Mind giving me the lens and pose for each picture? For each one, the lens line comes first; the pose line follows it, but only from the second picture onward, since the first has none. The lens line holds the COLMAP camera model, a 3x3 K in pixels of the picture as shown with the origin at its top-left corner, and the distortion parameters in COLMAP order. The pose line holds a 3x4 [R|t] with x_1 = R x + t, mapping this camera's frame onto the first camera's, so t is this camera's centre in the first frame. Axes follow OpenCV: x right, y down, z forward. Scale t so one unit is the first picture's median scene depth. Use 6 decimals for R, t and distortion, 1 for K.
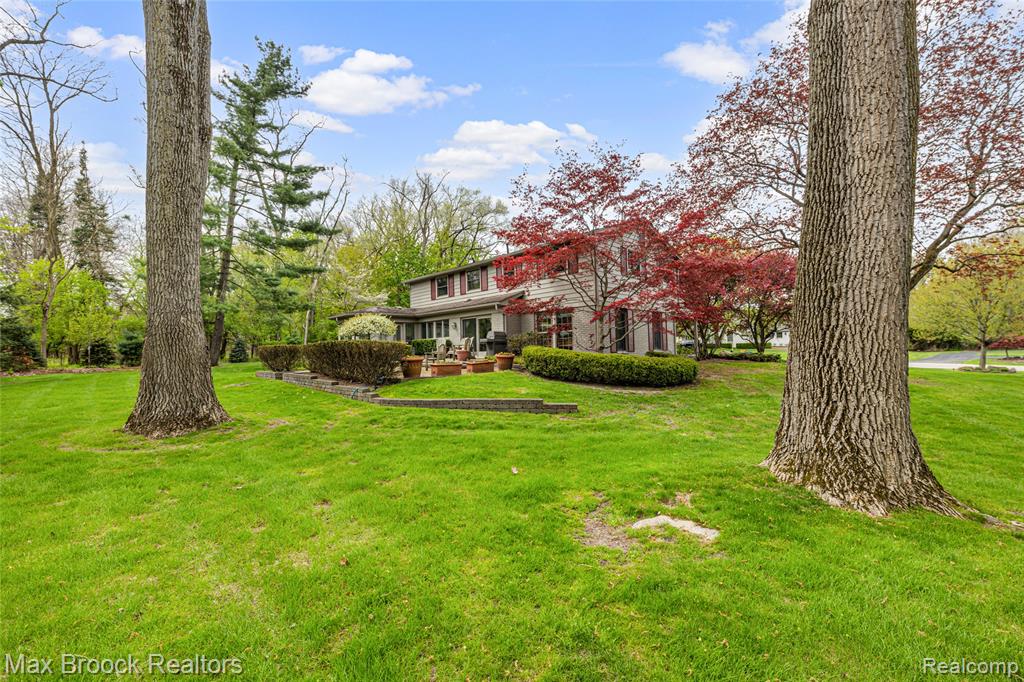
lens RADIAL K [[422.7, 0, 512.0], [0, 422.7, 341.0], [0, 0, 1]] dist [0.000436, 0.000016]
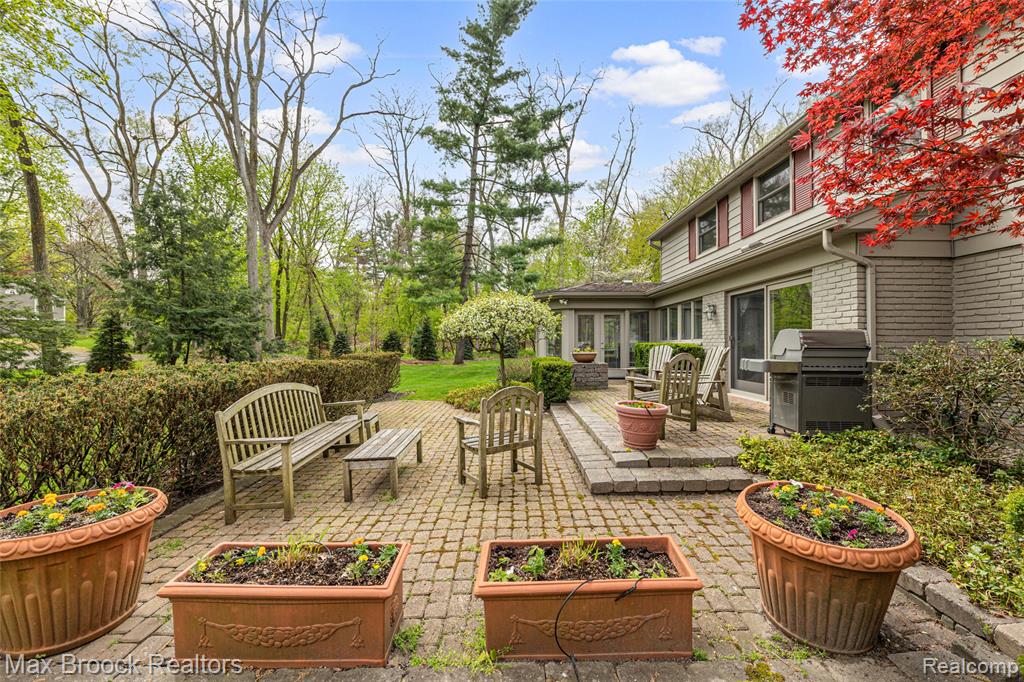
lens RADIAL K [[422.7, 0, 512.0], [0, 422.7, 341.0], [0, 0, 1]] dist [0.000436, 0.000016]
pose [[0.727526, 0.020708, -0.685767, 0.003699], [-0.004858, 0.999675, 0.025033, -0.016554], [0.686063, -0.014881, 0.727390, 0.545014]]
